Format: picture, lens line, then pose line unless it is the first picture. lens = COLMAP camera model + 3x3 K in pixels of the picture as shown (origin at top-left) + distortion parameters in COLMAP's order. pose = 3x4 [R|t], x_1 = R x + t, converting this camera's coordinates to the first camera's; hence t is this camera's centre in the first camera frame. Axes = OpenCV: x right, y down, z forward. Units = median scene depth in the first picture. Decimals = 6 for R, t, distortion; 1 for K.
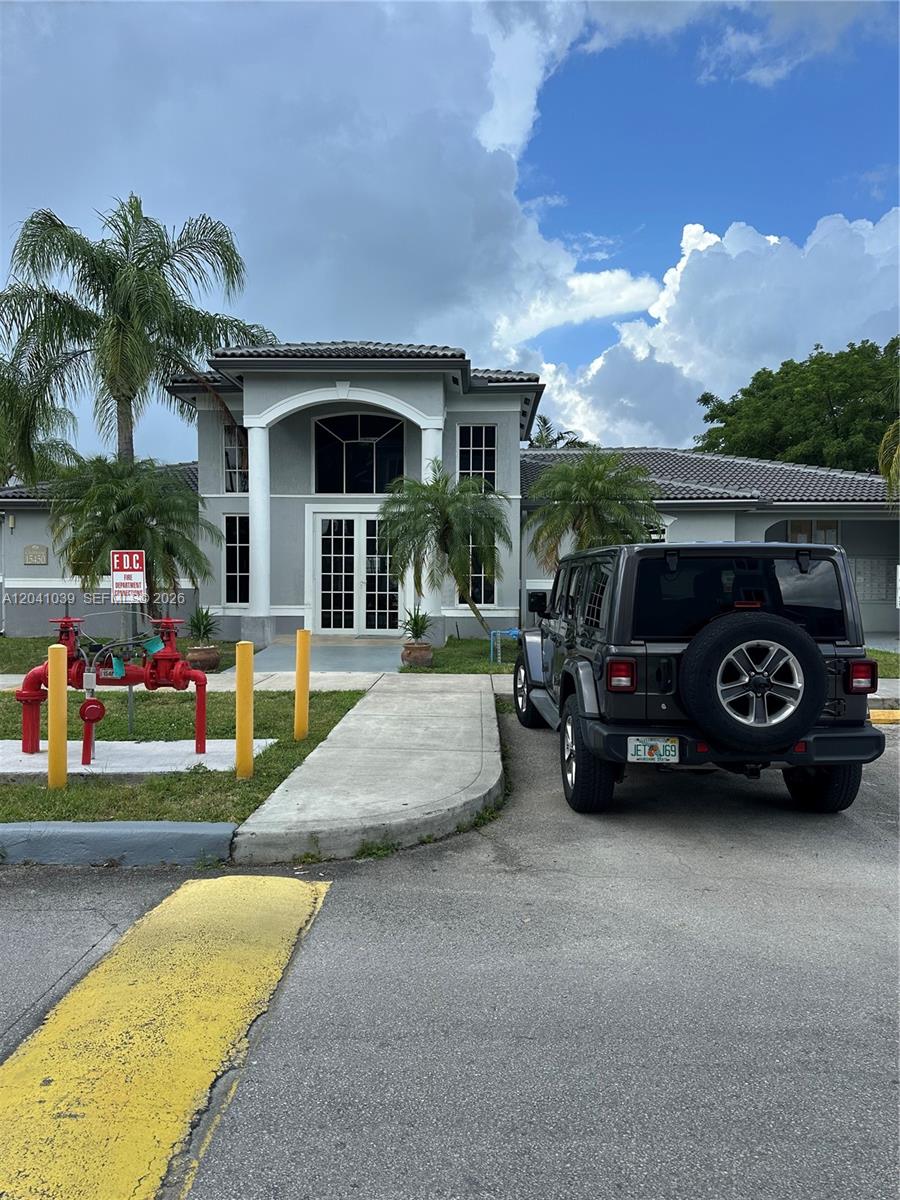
lens RADIAL K [[840.3, 0, 455.0], [0, 840.3, 601.1], [0, 0, 1]] dist [0.027860, -0.033676]
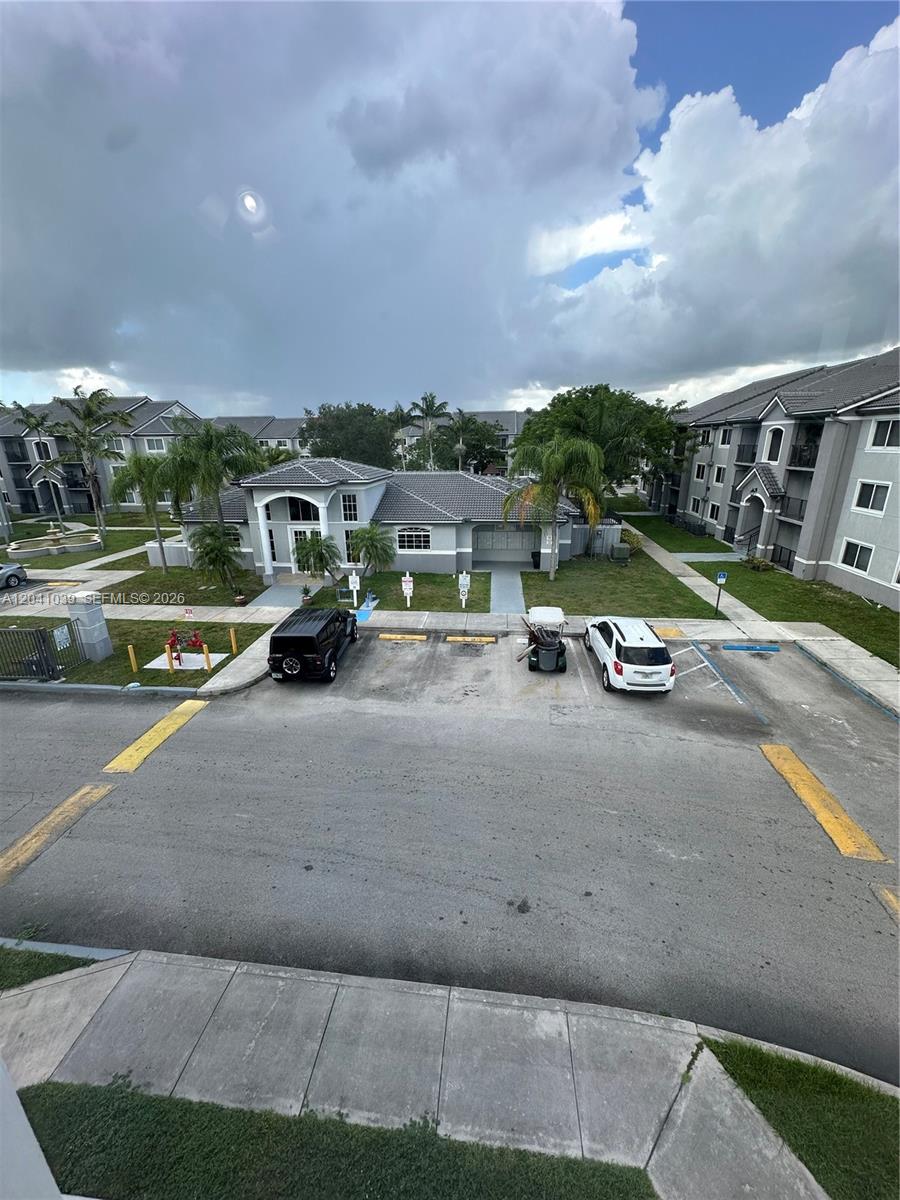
lens RADIAL K [[476.2, 0, 445.5], [0, 476.2, 605.3], [0, 0, 1]] dist [0.002461, 0.000215]
pose [[0.996672, 0.014467, -0.080224, 1.277841], [0.010849, 0.951833, 0.306424, -0.952868], [0.080793, -0.306275, 0.948508, -1.316055]]
